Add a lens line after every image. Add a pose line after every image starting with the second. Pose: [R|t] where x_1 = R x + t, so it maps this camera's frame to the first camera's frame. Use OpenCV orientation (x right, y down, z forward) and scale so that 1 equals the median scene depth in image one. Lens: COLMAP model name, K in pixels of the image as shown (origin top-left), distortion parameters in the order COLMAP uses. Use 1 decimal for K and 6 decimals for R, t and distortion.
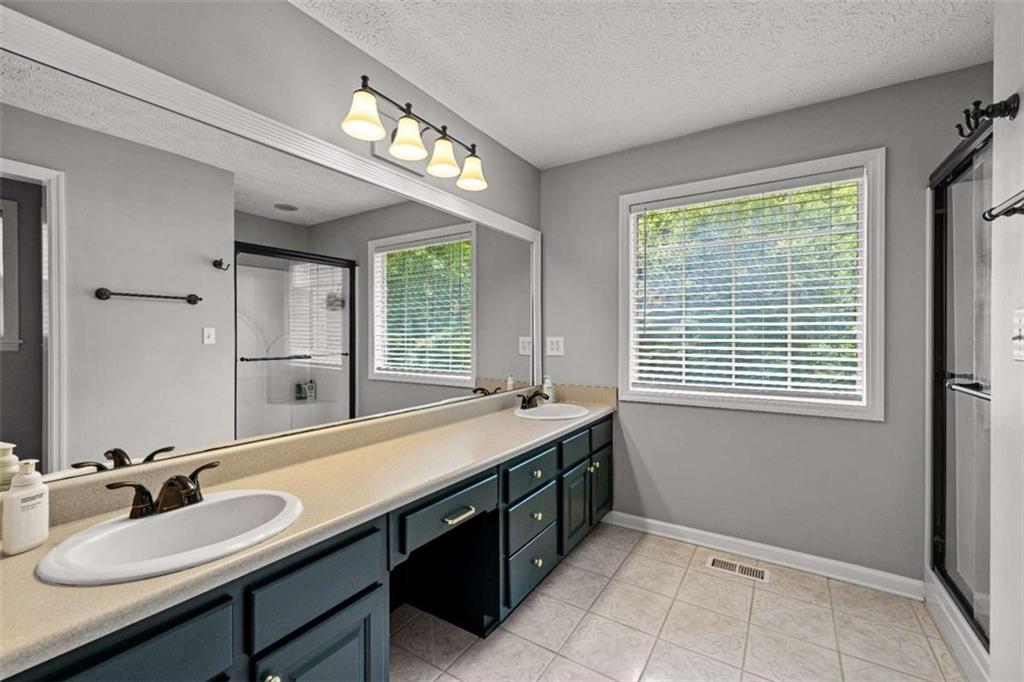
lens RADIAL K [[427.7, 0, 514.4], [0, 427.7, 341.3], [0, 0, 1]] dist [-0.011743, 0.000962]
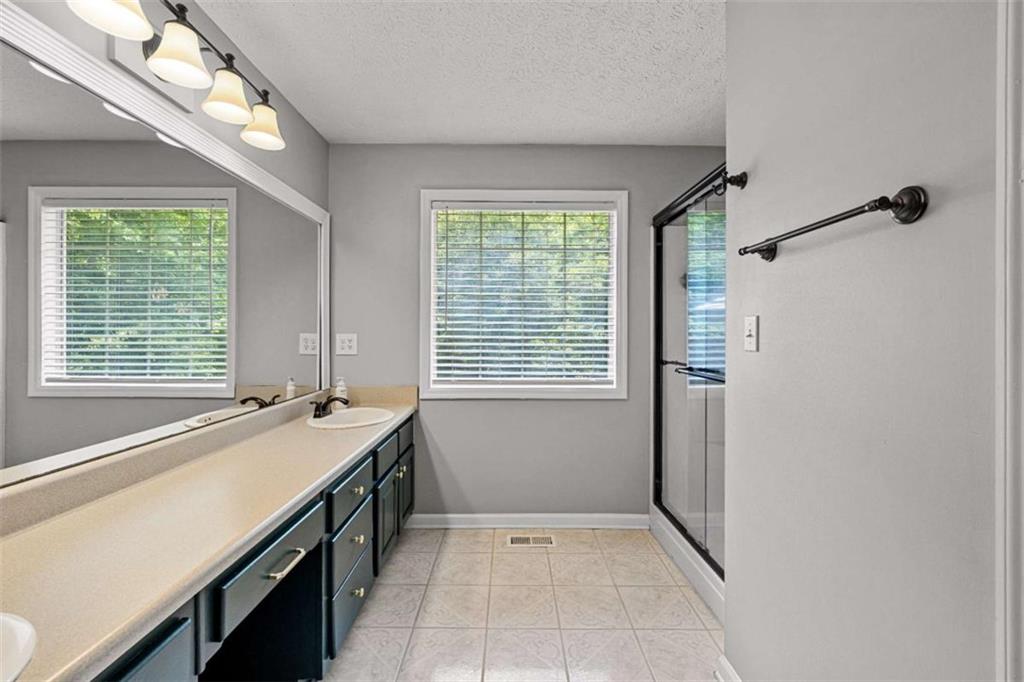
lens RADIAL K [[427.7, 0, 512.2], [0, 427.7, 336.2], [0, 0, 1]] dist [-0.011743, 0.000962]
pose [[0.833030, 0.000694, 0.553228, -0.134017], [0.001937, 0.999989, -0.004171, -0.000435], [-0.553225, 0.004546, 0.833020, 0.081815]]
